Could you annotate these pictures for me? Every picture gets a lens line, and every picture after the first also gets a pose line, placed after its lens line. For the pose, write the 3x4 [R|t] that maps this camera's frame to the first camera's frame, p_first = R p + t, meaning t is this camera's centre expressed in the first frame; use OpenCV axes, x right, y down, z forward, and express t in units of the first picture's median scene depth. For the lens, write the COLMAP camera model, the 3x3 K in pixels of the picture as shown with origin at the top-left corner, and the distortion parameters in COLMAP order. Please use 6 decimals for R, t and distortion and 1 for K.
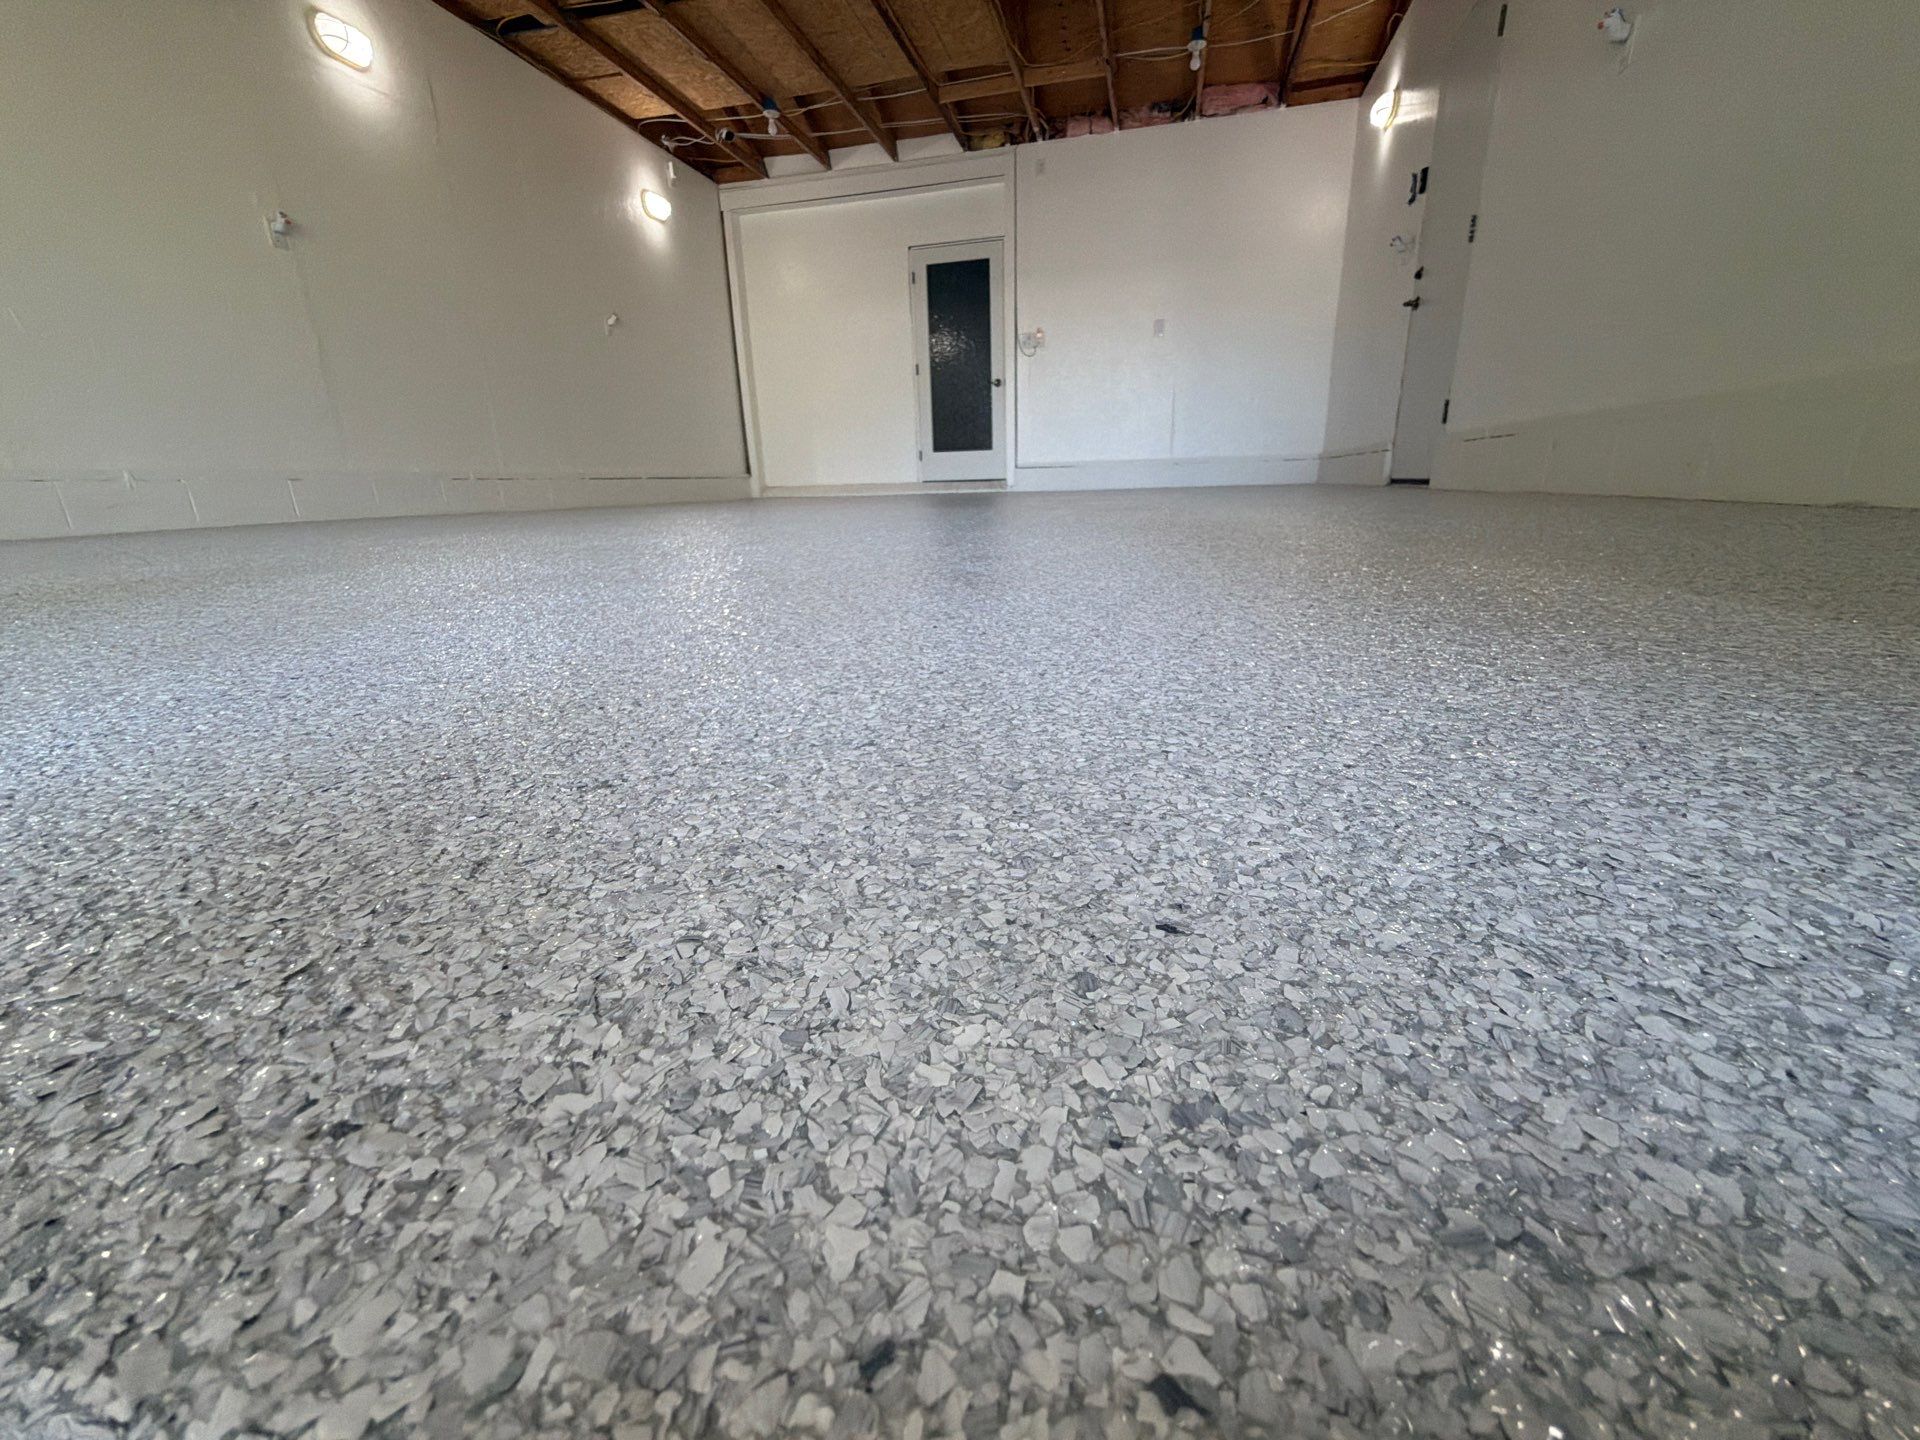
lens RADIAL K [[770.7, 0, 960.0], [0, 770.7, 720.0], [0, 0, 1]] dist [0.001316, -0.000077]
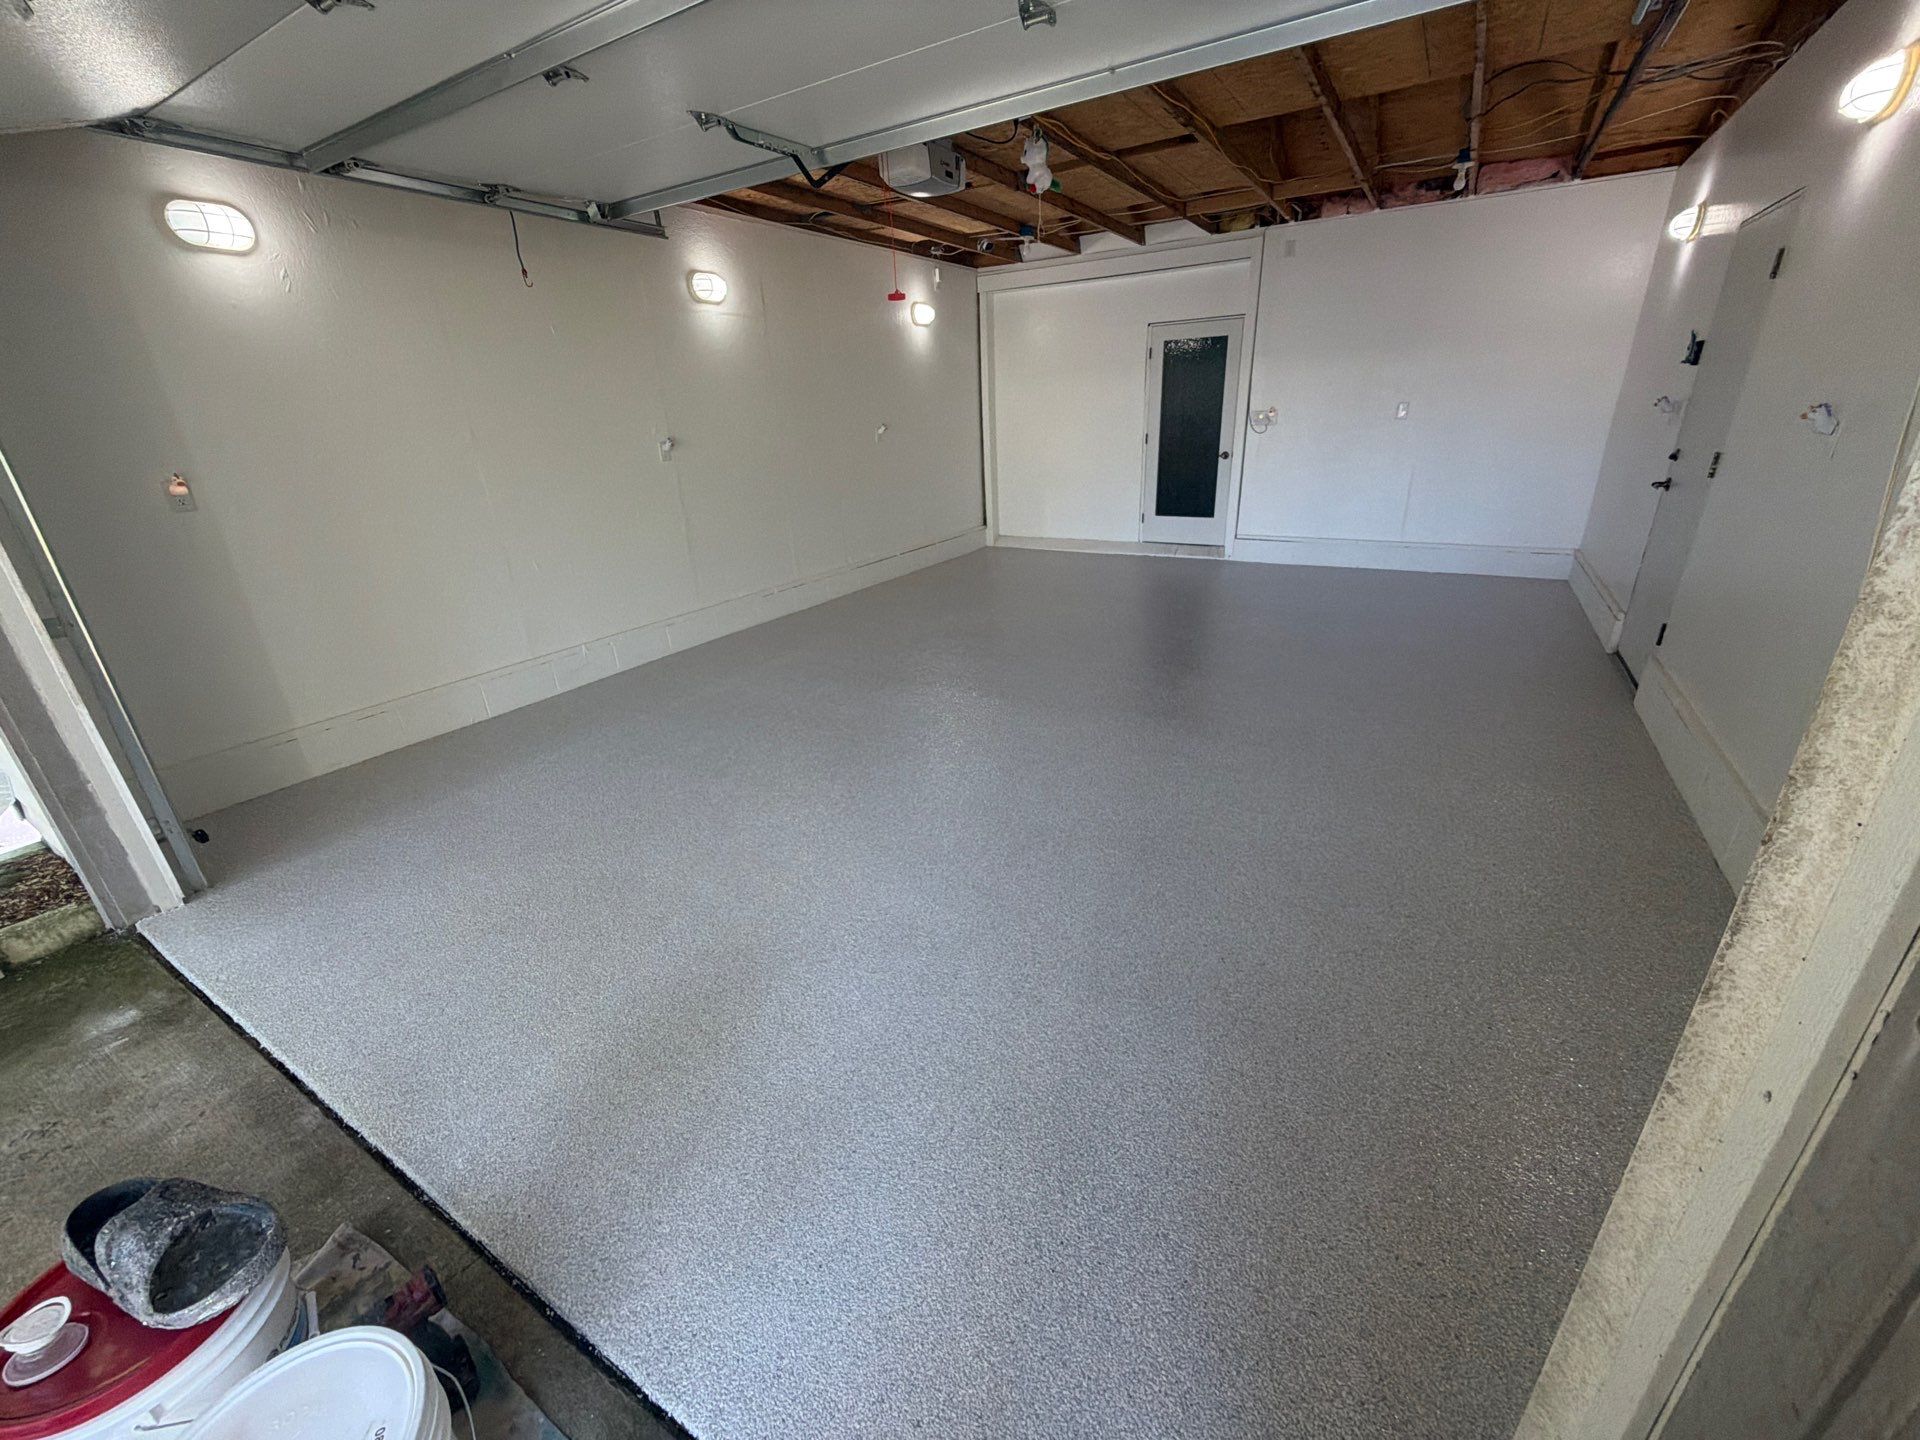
lens RADIAL K [[770.7, 0, 960.0], [0, 770.7, 720.0], [0, 0, 1]] dist [0.001316, -0.000077]
pose [[0.958619, 0.094901, -0.268411, 0.021033], [-0.067564, 0.991706, 0.109333, -0.190847], [0.276560, -0.086674, 0.957080, -0.122641]]
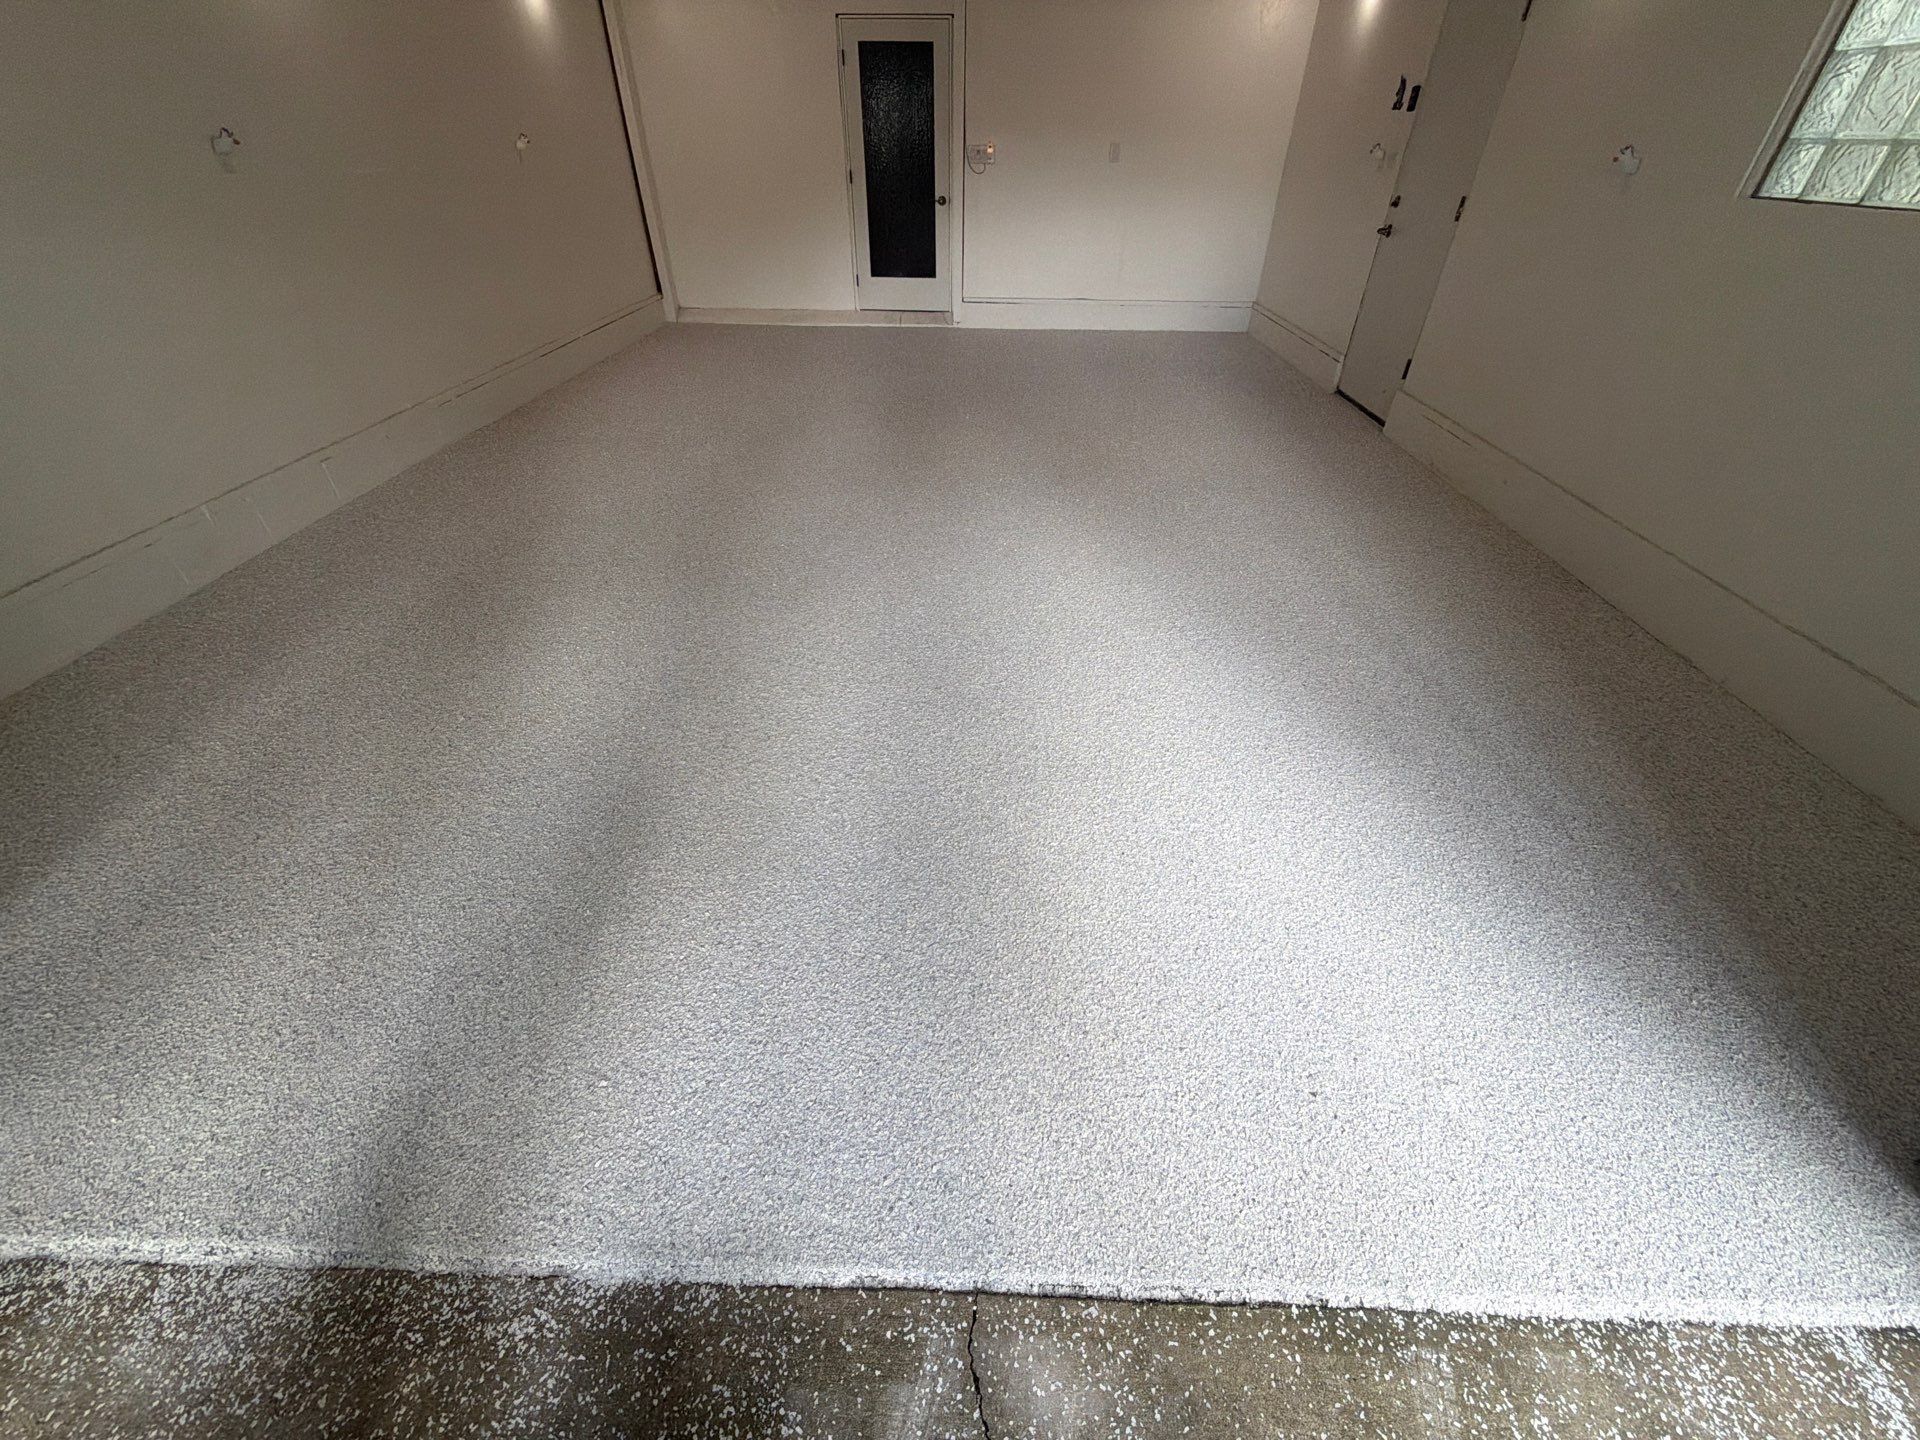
lens RADIAL K [[780.4, 0, 957.0], [0, 780.4, 717.3], [0, 0, 1]] dist [0.014338, -0.000014]
pose [[0.974338, -0.105682, 0.198736, -0.205063], [0.033117, 0.940623, 0.337834, -0.184135], [-0.222638, -0.322583, 0.919985, -0.088585]]
